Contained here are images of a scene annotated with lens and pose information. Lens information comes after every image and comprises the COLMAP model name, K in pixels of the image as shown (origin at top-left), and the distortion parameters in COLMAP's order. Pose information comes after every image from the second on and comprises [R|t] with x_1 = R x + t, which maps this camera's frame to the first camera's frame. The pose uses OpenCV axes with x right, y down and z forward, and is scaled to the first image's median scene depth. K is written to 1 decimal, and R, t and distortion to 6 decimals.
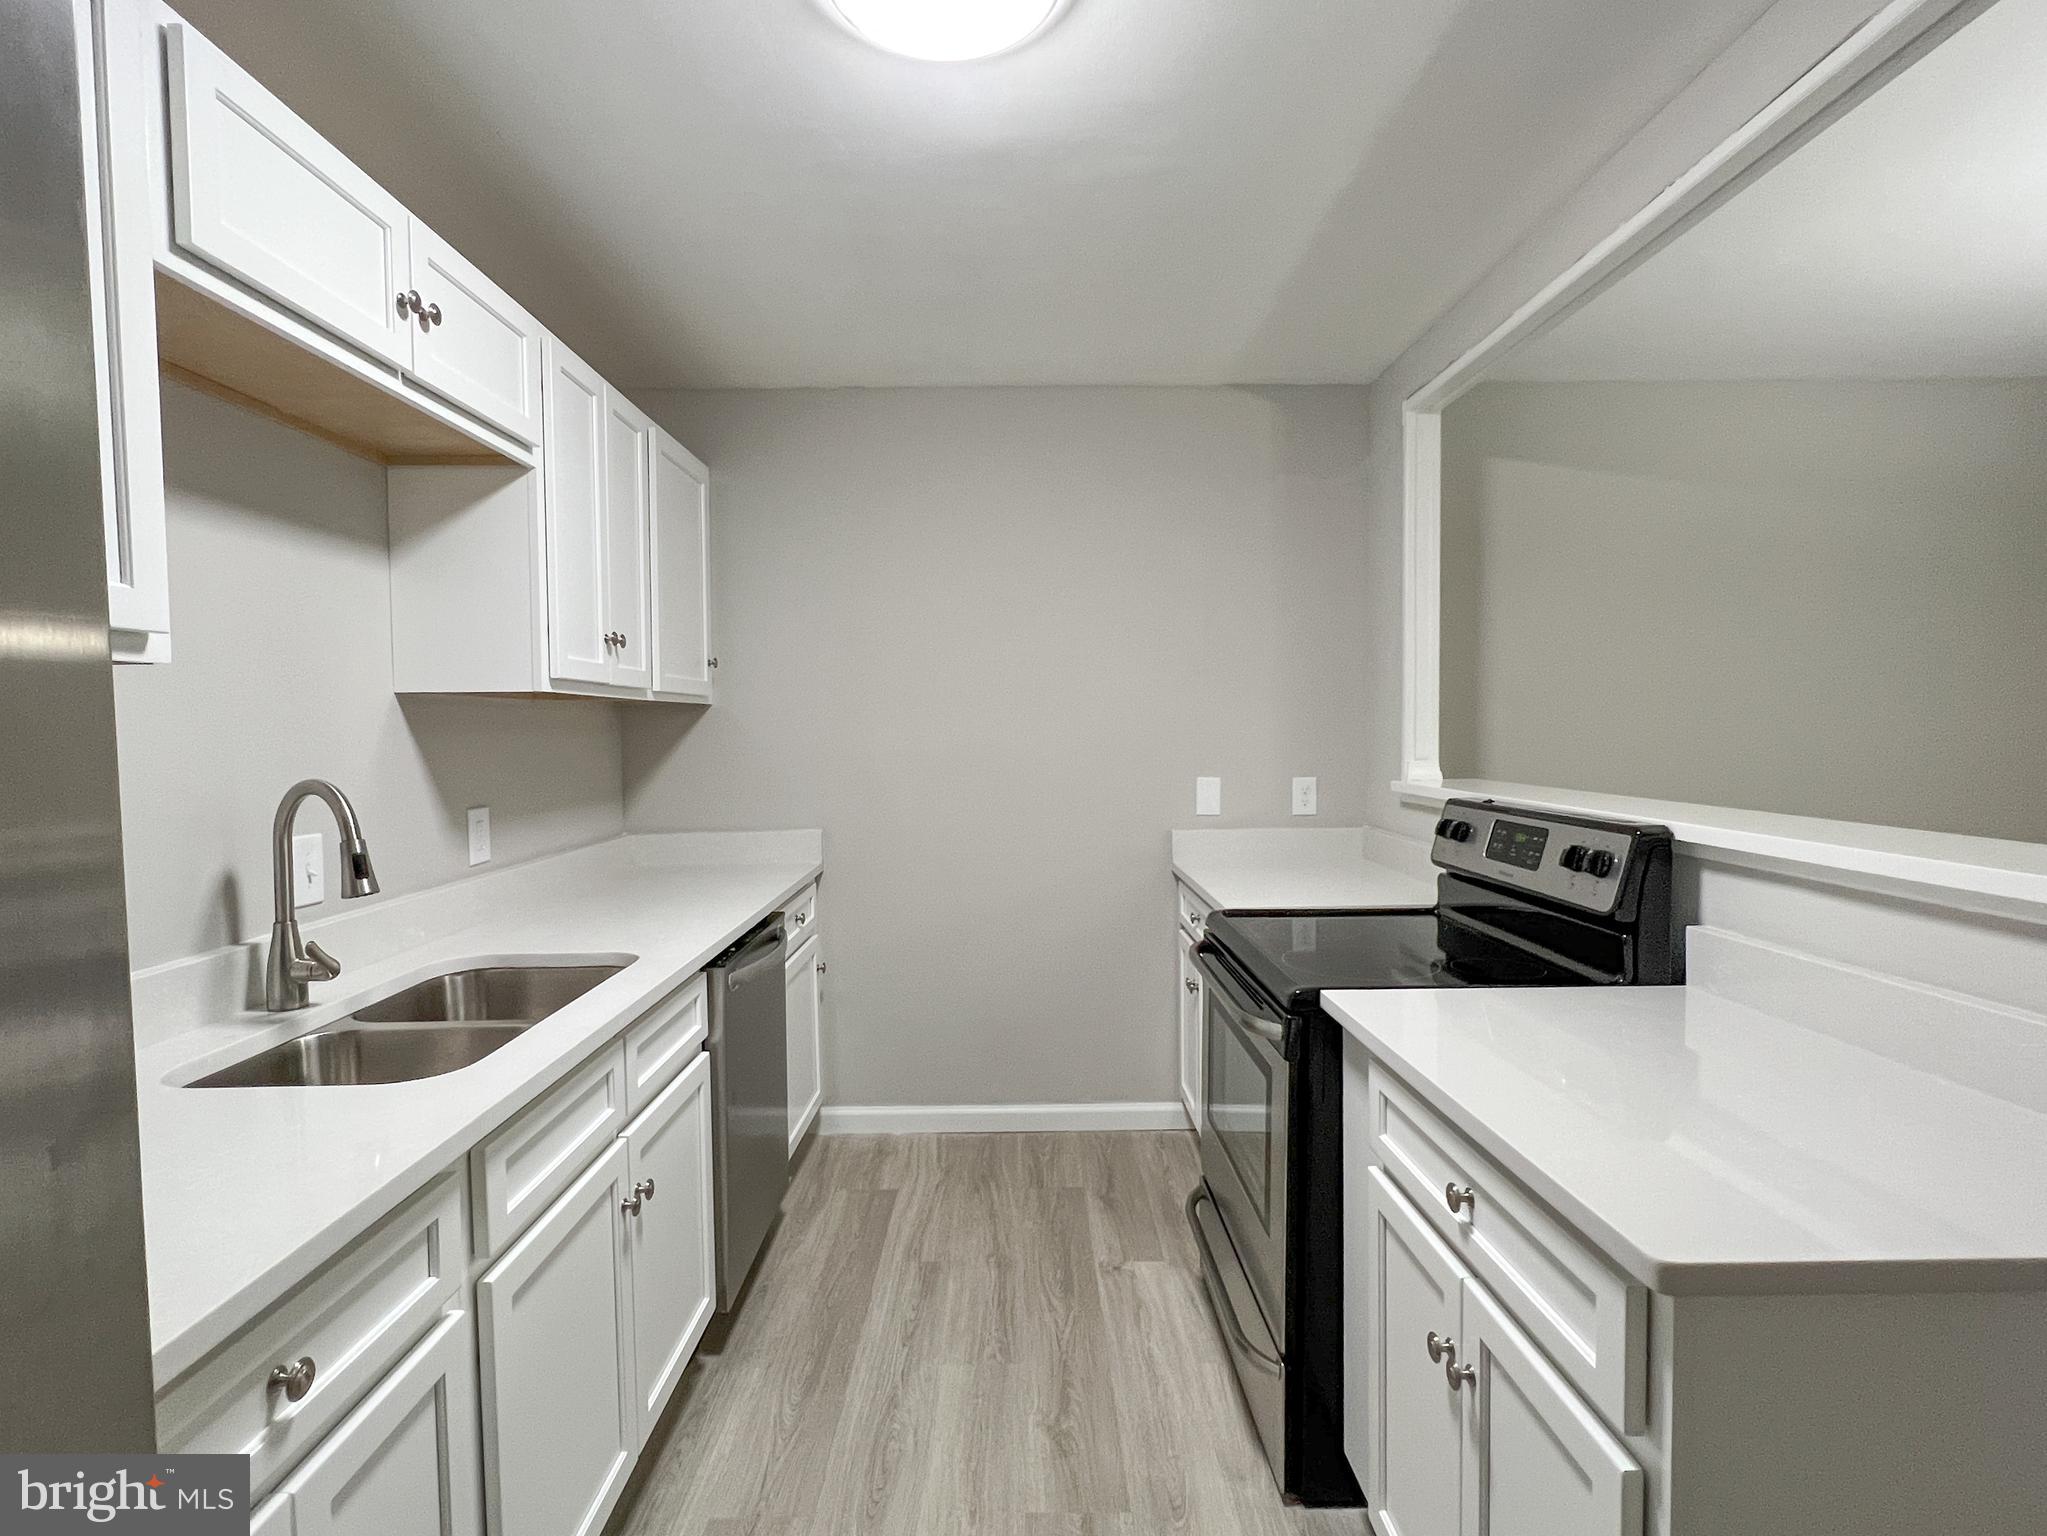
lens RADIAL K [[1000.0, 0, 1023.5], [0, 1000.0, 768.0], [0, 0, 1]] dist [0.000850, -0.000280]
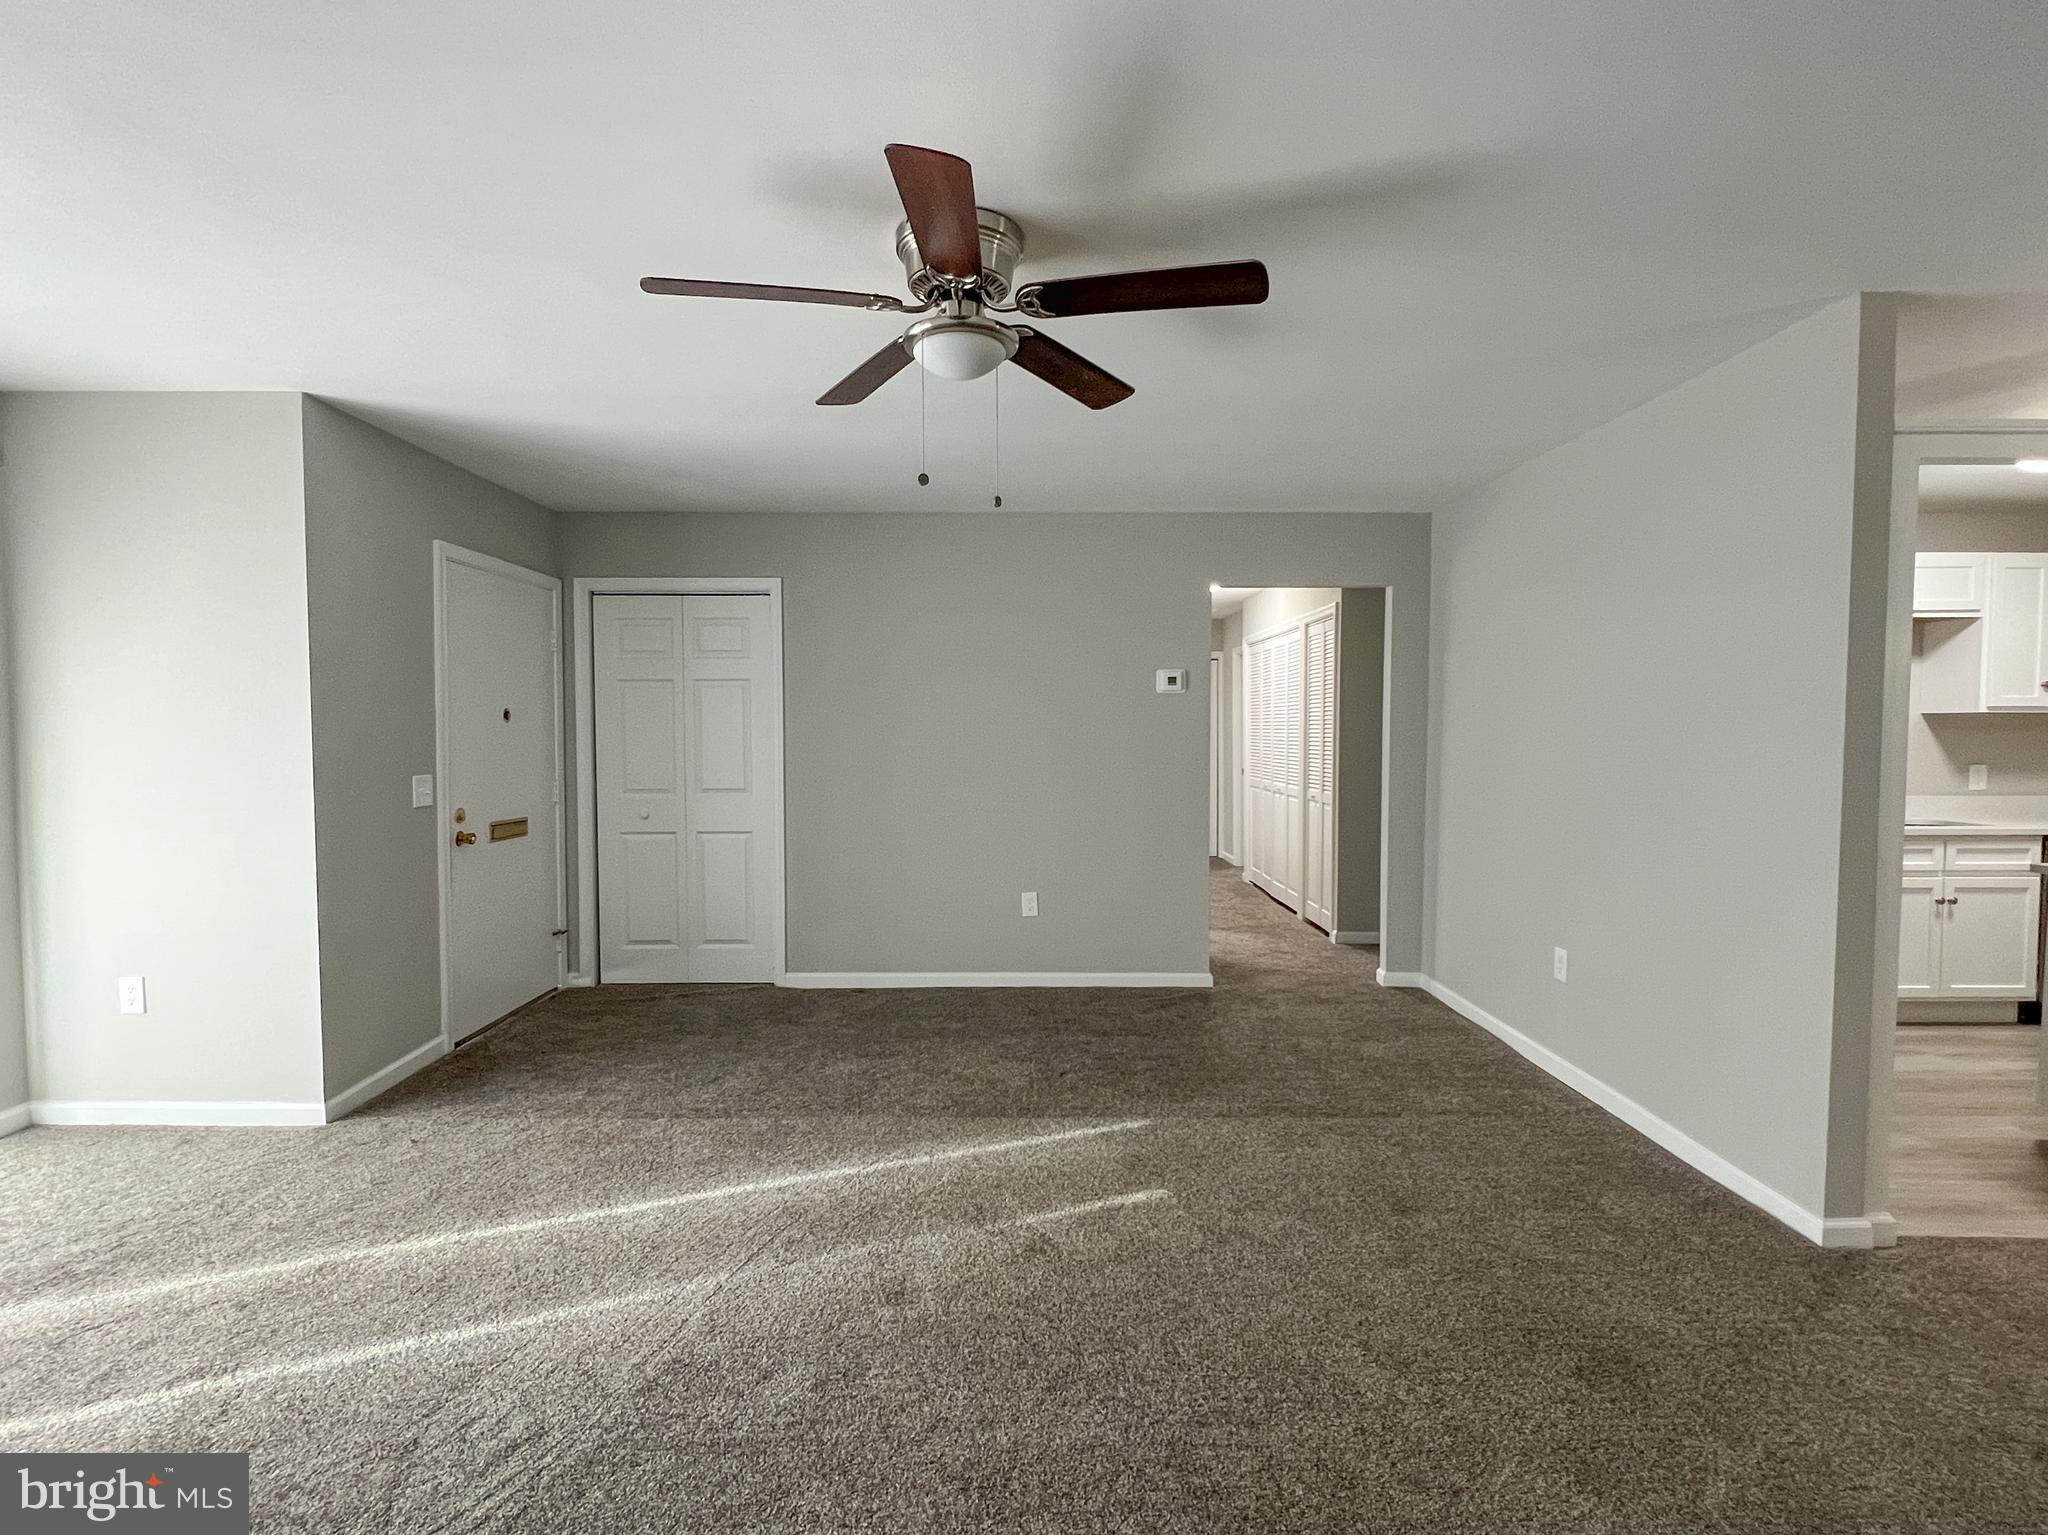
lens RADIAL K [[971.6, 0, 1018.9], [0, 971.6, 769.7], [0, 0, 1]] dist [-0.002109, -0.000104]
pose [[-0.010628, 0.052272, -0.998576, 1.773104], [-0.038208, 0.997882, 0.052642, 0.022819], [0.999213, 0.038713, -0.008608, -1.189869]]
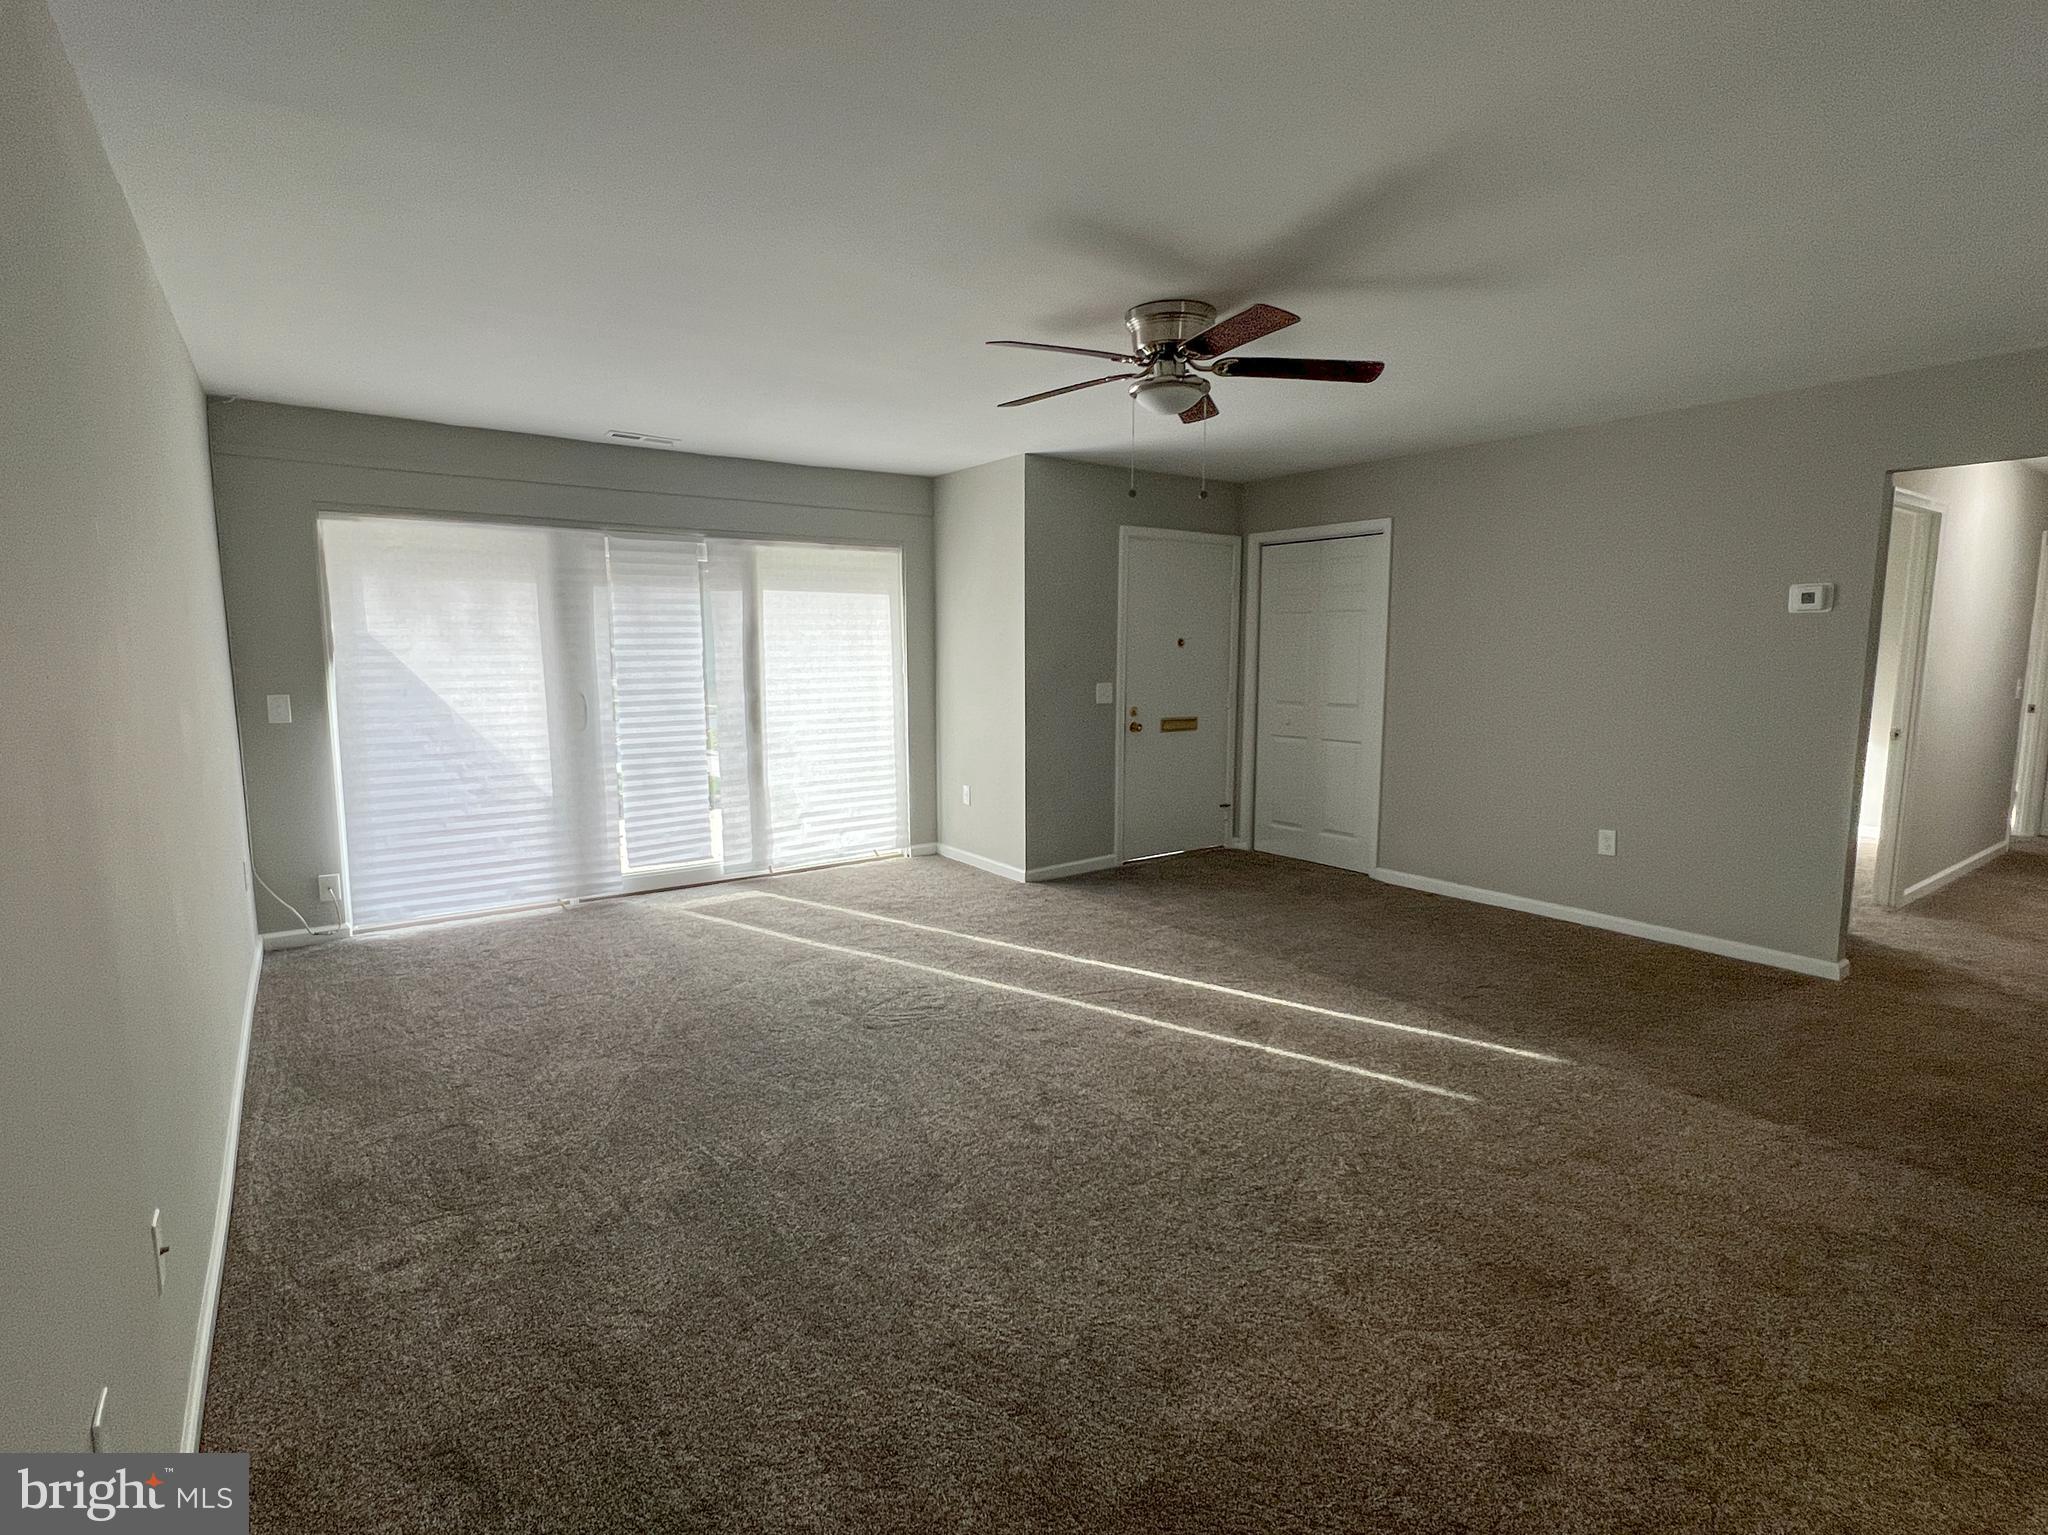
lens RADIAL K [[984.8, 0, 1020.9], [0, 984.8, 769.2], [0, 0, 1]] dist [-0.002712, -0.000347]
pose [[-0.817483, 0.082128, -0.570068, 1.805979], [-0.014301, 0.986582, 0.162641, -0.042022], [0.575776, 0.141109, -0.805339, -0.141461]]
